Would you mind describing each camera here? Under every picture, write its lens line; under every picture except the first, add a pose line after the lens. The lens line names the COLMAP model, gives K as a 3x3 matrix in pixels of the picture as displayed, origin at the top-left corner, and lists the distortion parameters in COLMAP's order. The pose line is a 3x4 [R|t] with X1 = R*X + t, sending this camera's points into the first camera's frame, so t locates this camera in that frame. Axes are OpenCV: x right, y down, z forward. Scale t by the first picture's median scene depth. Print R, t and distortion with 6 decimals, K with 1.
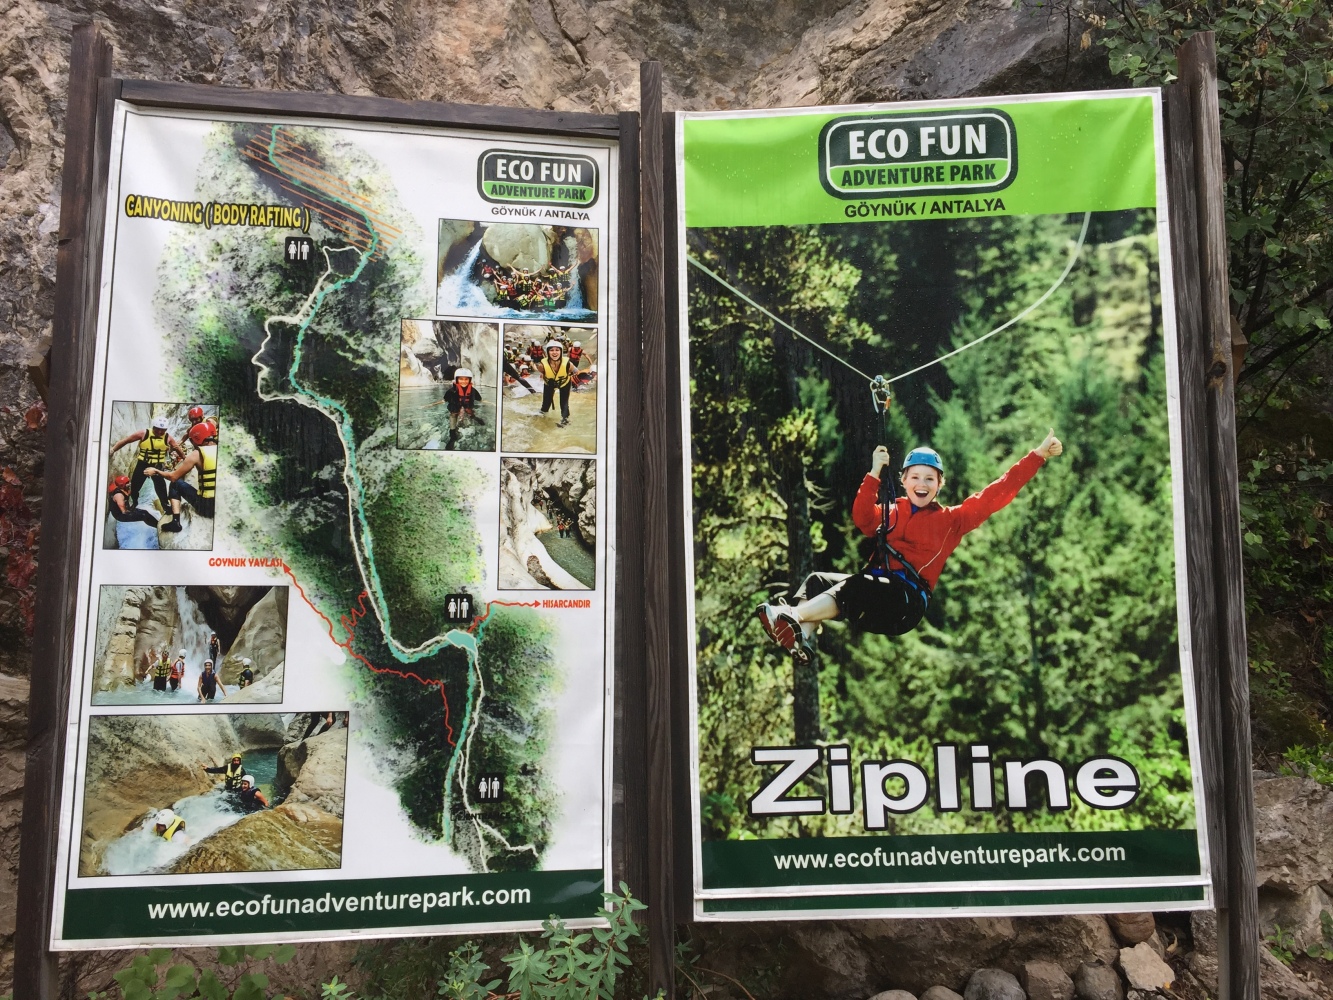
lens RADIAL K [[1093.3, 0, 673.1], [0, 1093.3, 485.1], [0, 0, 1]] dist [0.078980, -0.129257]
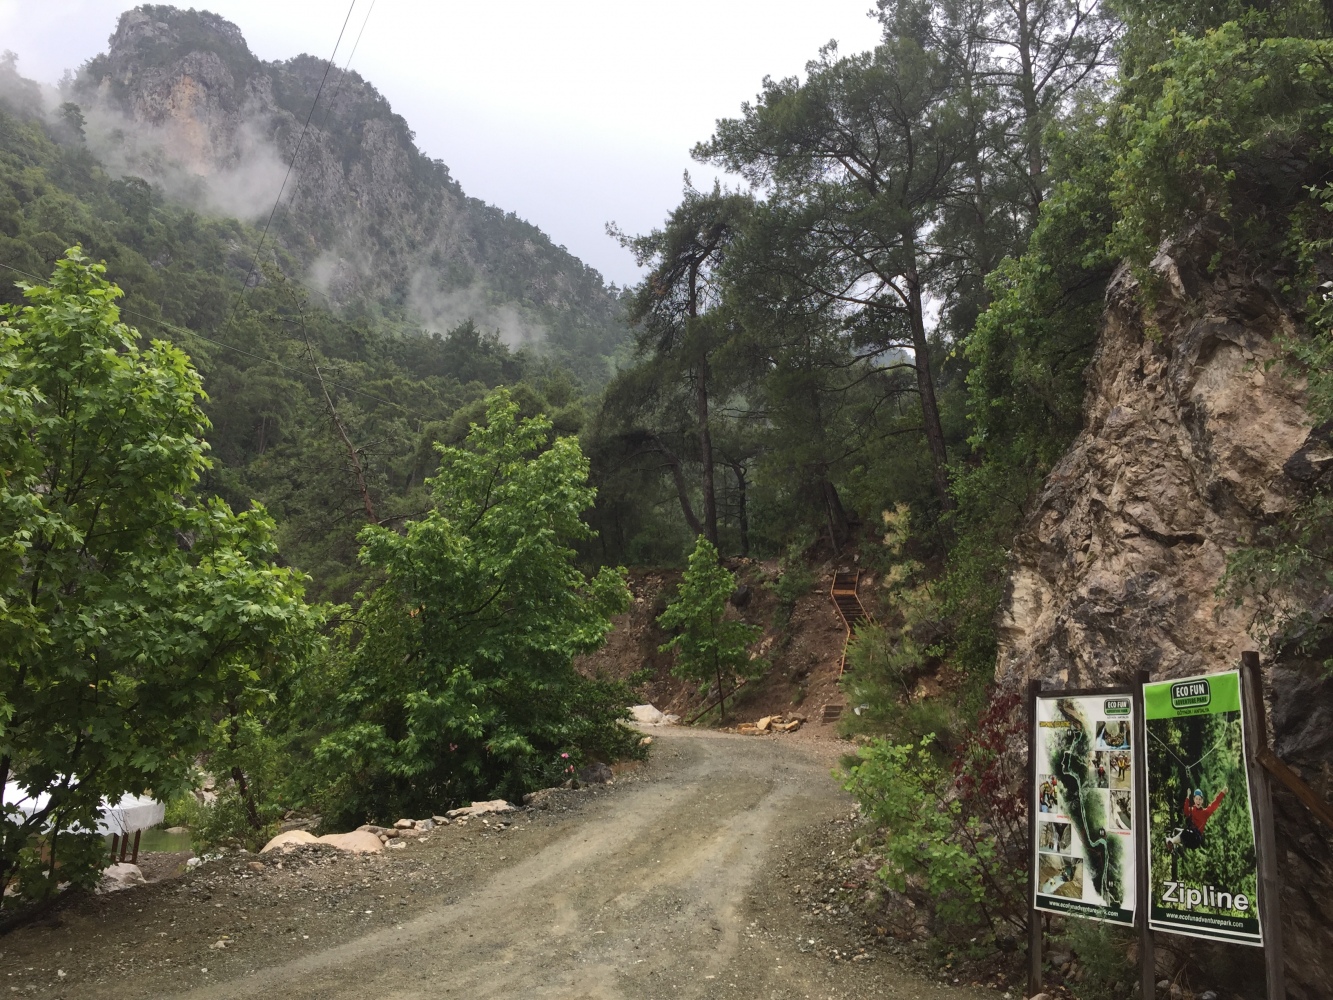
lens RADIAL K [[1093.3, 0, 673.1], [0, 1093.3, 485.1], [0, 0, 1]] dist [0.078980, -0.129257]
pose [[0.265939, -0.238013, -0.934145, 3.116413], [0.028575, 0.970561, -0.239156, -0.170748], [0.963566, 0.036908, 0.264911, -1.395366]]
